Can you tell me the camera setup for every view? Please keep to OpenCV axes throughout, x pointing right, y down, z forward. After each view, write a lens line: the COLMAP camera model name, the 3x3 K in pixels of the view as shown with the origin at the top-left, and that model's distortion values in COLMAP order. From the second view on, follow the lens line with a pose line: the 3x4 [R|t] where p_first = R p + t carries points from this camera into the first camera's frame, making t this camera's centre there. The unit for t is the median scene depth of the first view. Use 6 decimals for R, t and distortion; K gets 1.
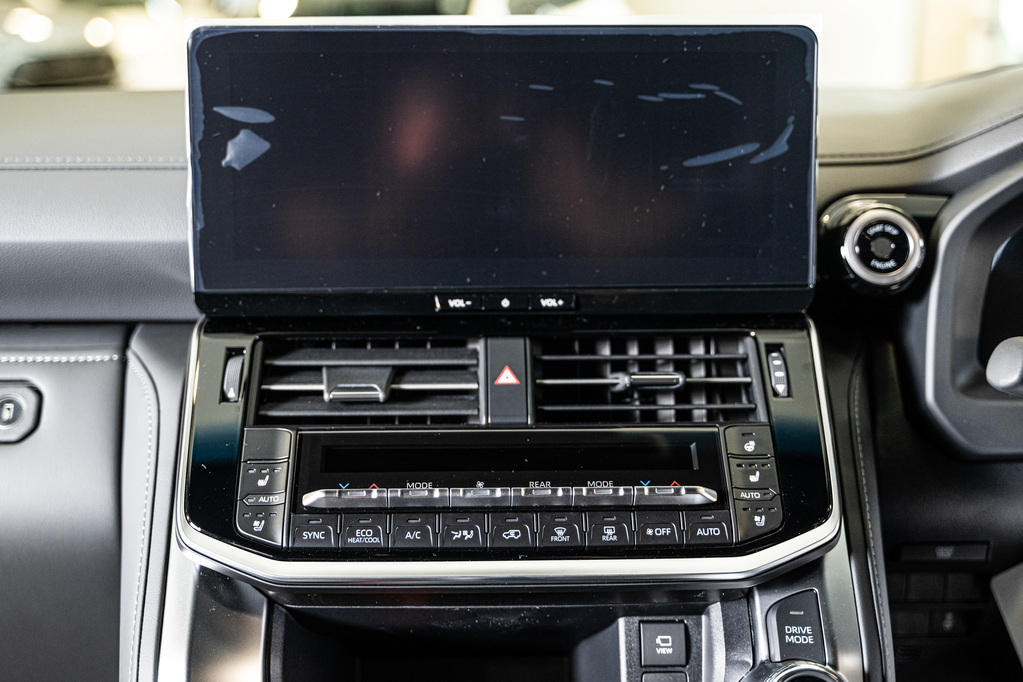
lens RADIAL K [[1349.3, 0, 511.5], [0, 1349.3, 341.0], [0, 0, 1]] dist [-0.004228, -0.019703]
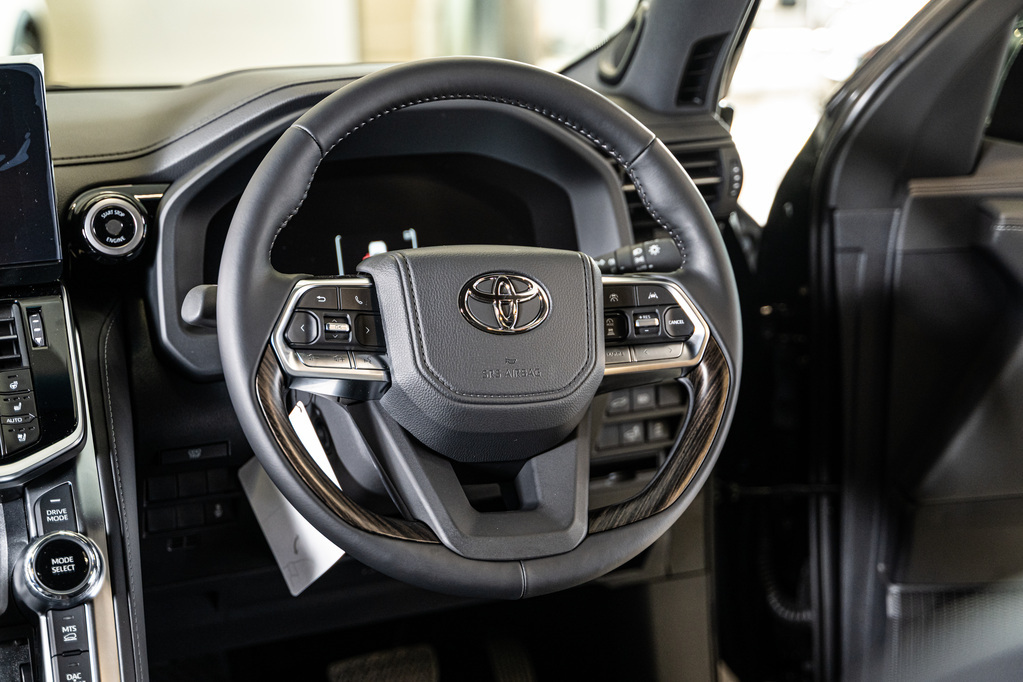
lens RADIAL K [[1590.1, 0, 511.5], [0, 1590.1, 341.0], [0, 0, 1]] dist [0.000623, 0.001162]
pose [[0.933807, -0.102105, 0.342898, 0.099366], [0.097609, 0.994761, 0.030393, 0.034162], [-0.344205, 0.005089, 0.938881, -0.629252]]
